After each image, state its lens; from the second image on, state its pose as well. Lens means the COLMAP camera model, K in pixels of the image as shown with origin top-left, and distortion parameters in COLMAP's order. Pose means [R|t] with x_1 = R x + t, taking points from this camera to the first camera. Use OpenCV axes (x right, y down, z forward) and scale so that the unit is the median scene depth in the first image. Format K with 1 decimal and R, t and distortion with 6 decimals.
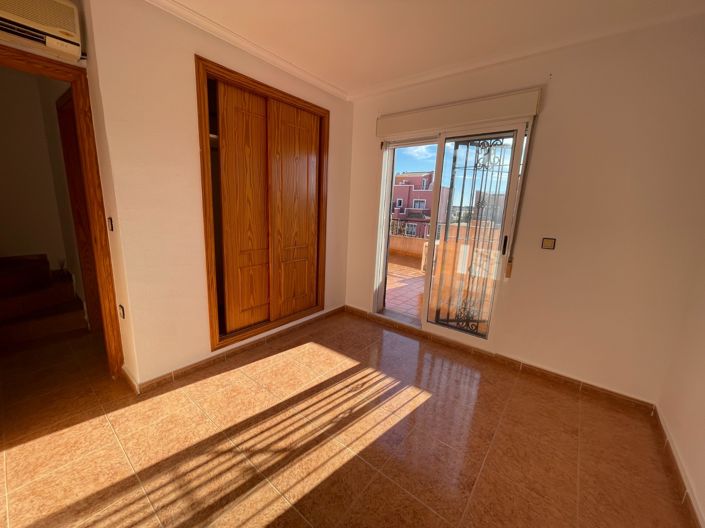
lens RADIAL K [[283.6, 0, 346.7], [0, 283.6, 262.9], [0, 0, 1]] dist [-0.005360, 0.000900]
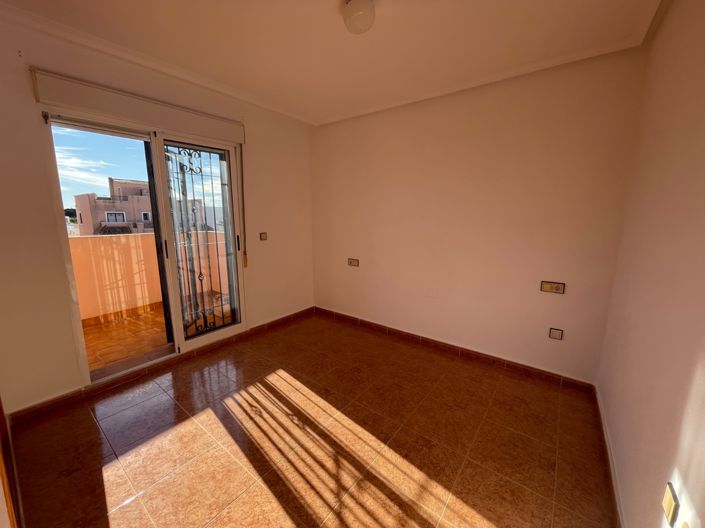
lens RADIAL K [[283.6, 0, 352.1], [0, 283.6, 263.6], [0, 0, 1]] dist [-0.005360, 0.000900]
pose [[-0.033338, -0.209446, 0.977252, -0.952864], [0.196082, 0.957422, 0.211885, -0.194459], [-0.980021, 0.198685, 0.009150, 0.712135]]
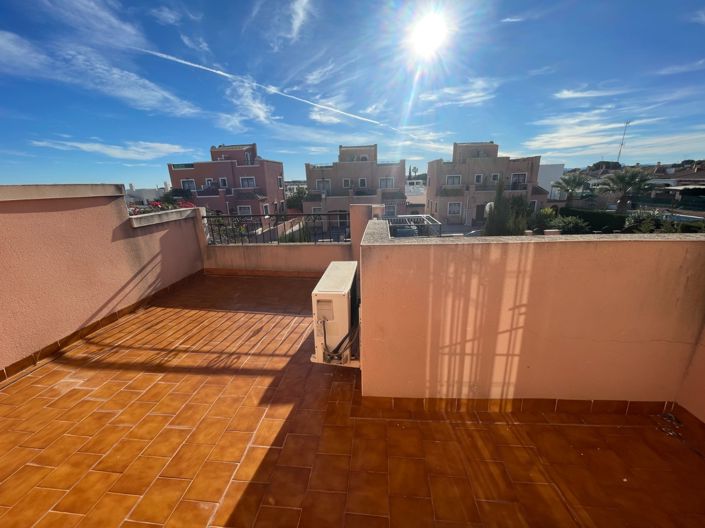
lens RADIAL K [[283.6, 0, 348.3], [0, 283.6, 265.0], [0, 0, 1]] dist [-0.005360, 0.000900]
pose [[0.834134, -0.227321, 0.502539, 0.383268], [0.183944, 0.973609, 0.135090, -0.418702], [-0.519986, -0.020245, 0.853935, 1.860795]]
